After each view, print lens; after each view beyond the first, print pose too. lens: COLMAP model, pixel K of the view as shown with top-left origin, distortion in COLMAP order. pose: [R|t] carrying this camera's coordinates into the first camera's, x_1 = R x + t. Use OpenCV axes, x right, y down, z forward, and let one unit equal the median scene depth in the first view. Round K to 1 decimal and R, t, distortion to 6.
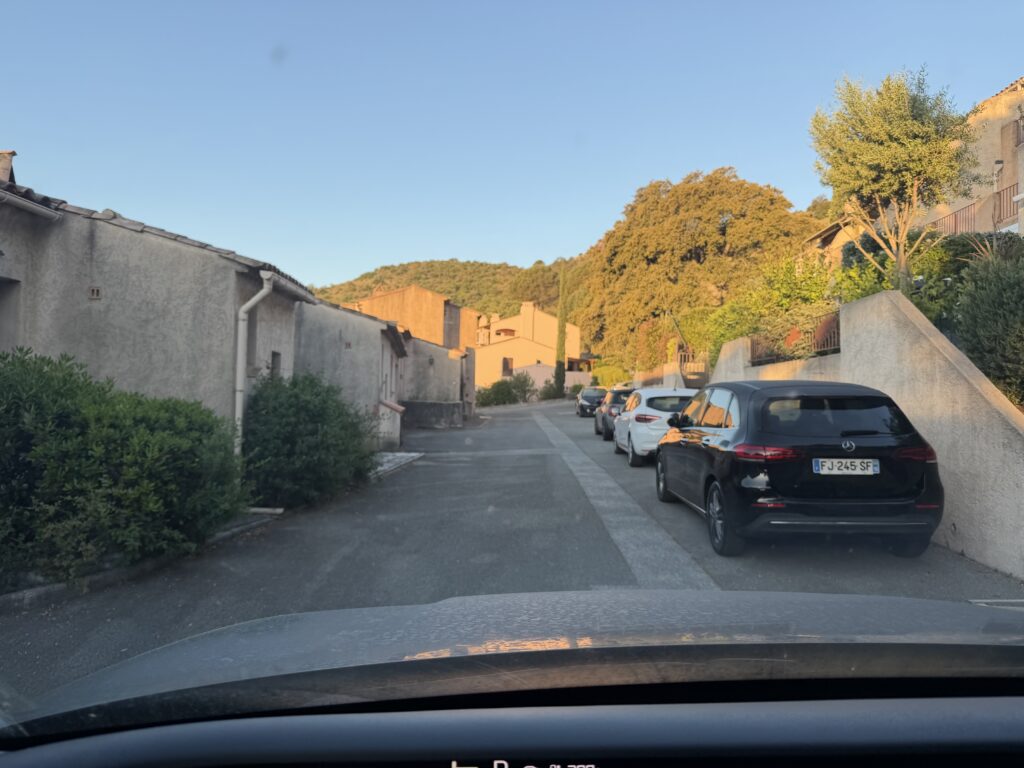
lens RADIAL K [[731.3, 0, 512.0], [0, 731.3, 384.0], [0, 0, 1]] dist [0.000119, -0.000299]
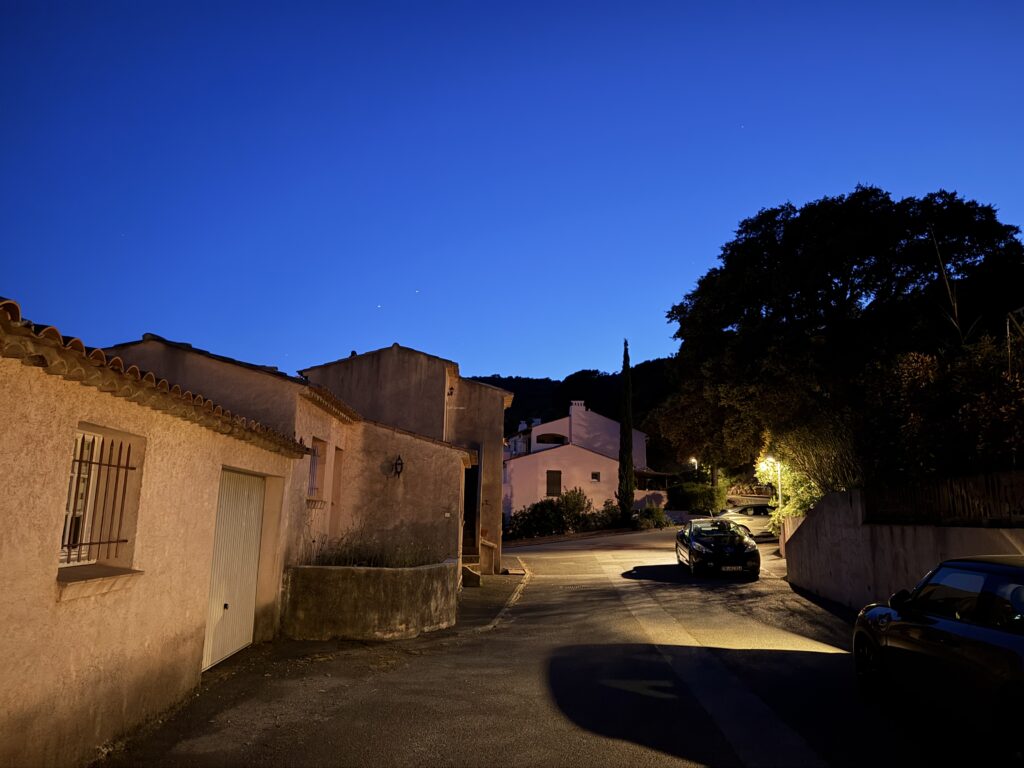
lens RADIAL K [[731.3, 0, 512.0], [0, 731.3, 384.0], [0, 0, 1]] dist [0.000119, -0.000299]
pose [[0.998211, -0.014542, -0.058000, -0.004240], [0.005115, 0.987187, -0.159488, -0.004450], [0.059576, 0.158906, 0.985495, 0.251588]]
